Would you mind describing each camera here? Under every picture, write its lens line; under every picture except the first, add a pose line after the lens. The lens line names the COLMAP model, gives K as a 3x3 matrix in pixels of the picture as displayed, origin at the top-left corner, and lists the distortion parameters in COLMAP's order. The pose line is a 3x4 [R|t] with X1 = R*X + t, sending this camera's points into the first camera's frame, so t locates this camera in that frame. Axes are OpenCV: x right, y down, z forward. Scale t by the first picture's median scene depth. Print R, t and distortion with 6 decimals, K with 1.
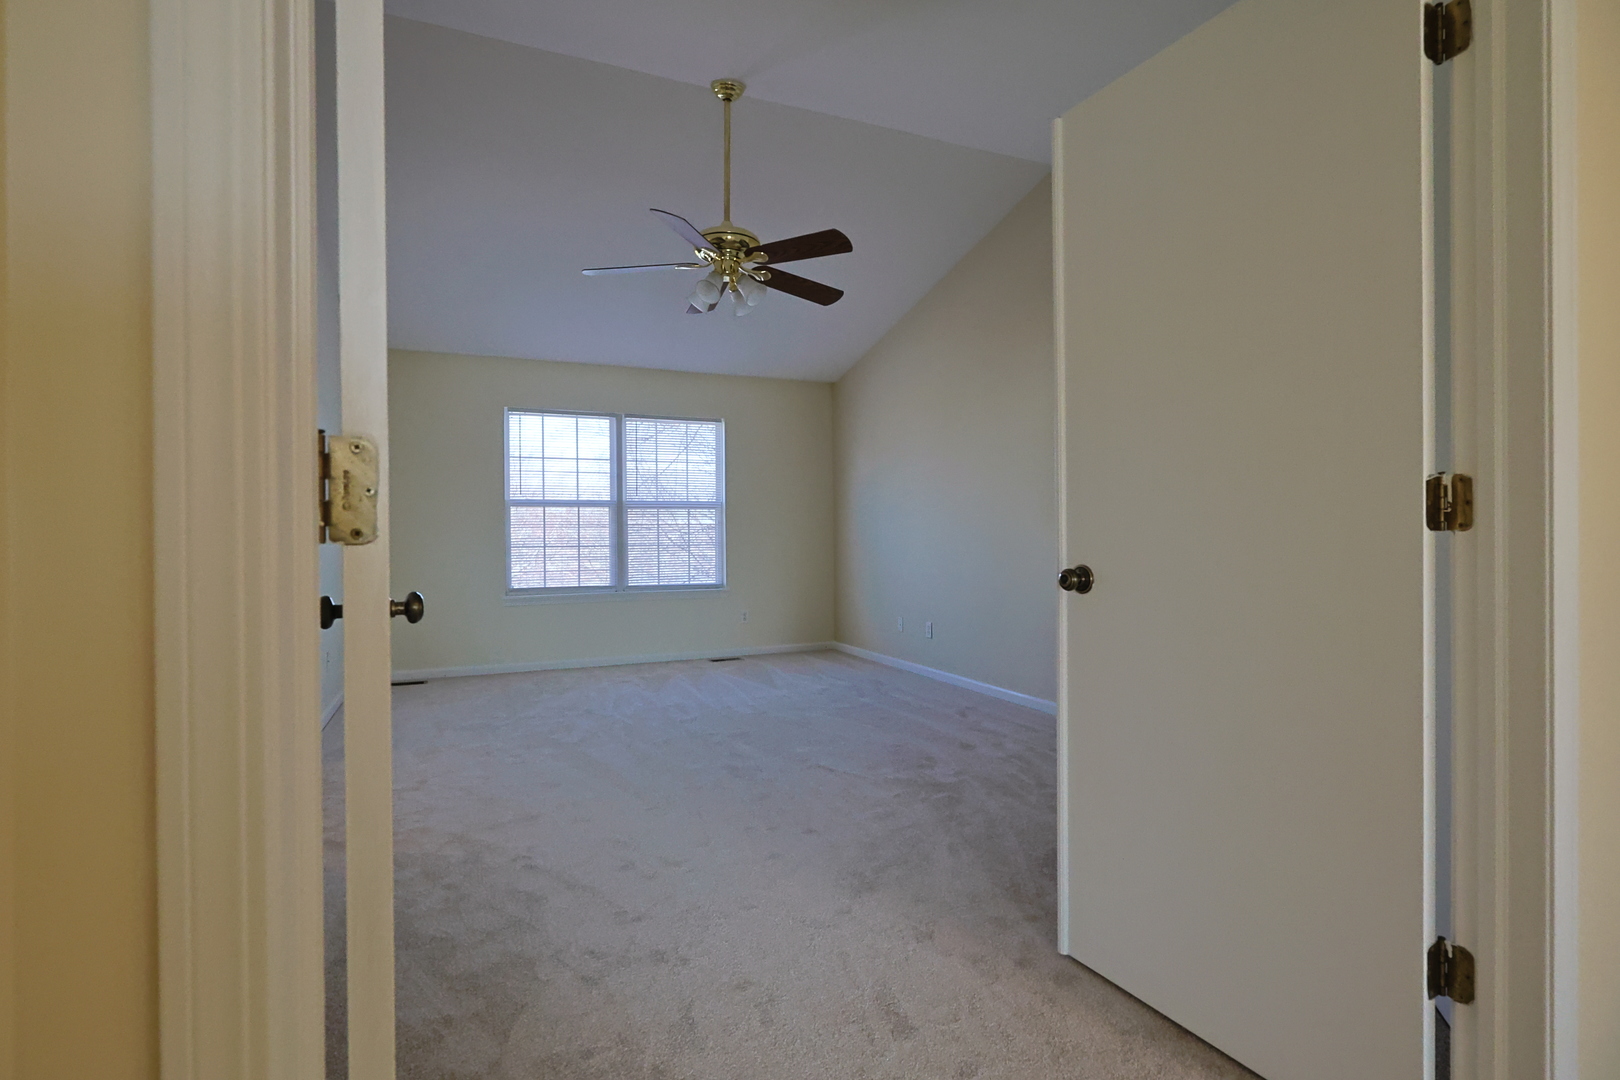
lens RADIAL K [[781.3, 0, 805.3], [0, 781.3, 541.3], [0, 0, 1]] dist [-0.010289, 0.000842]
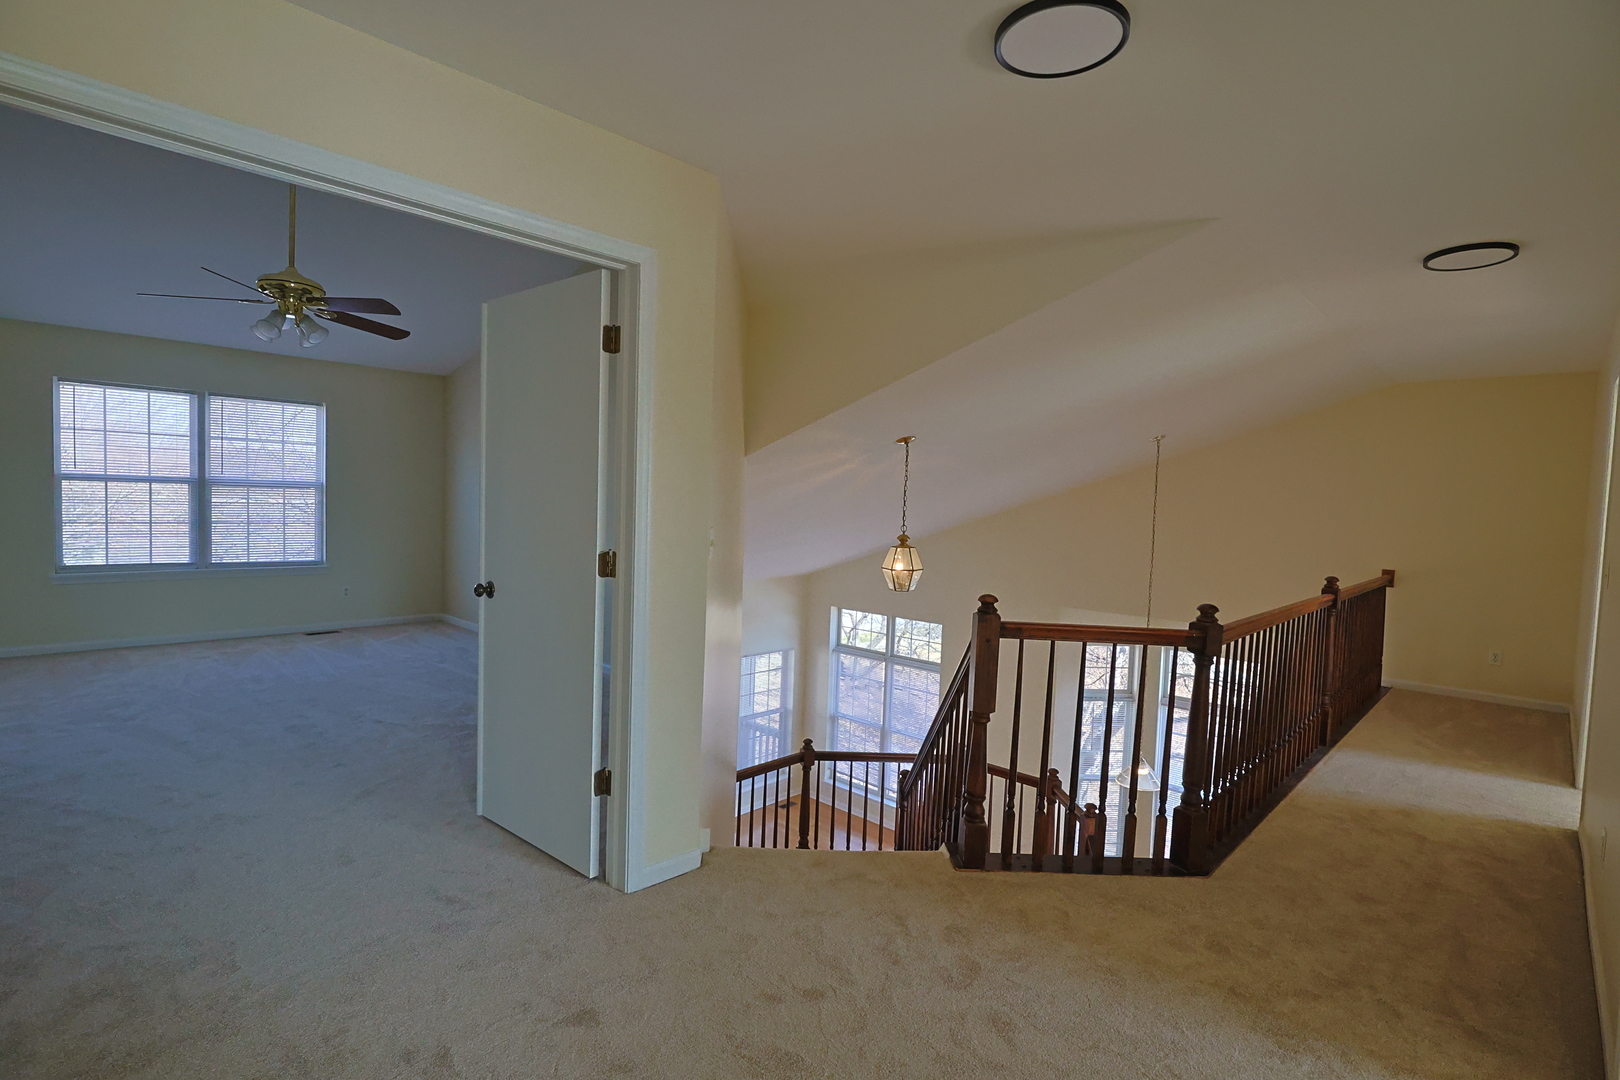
lens RADIAL K [[781.3, 0, 813.4], [0, 781.3, 537.1], [0, 0, 1]] dist [-0.010289, 0.000842]
pose [[0.920491, 0.019504, 0.390278, 0.099433], [-0.037029, 0.998613, 0.037429, -0.043952], [-0.389006, -0.048905, 0.919936, -0.230544]]
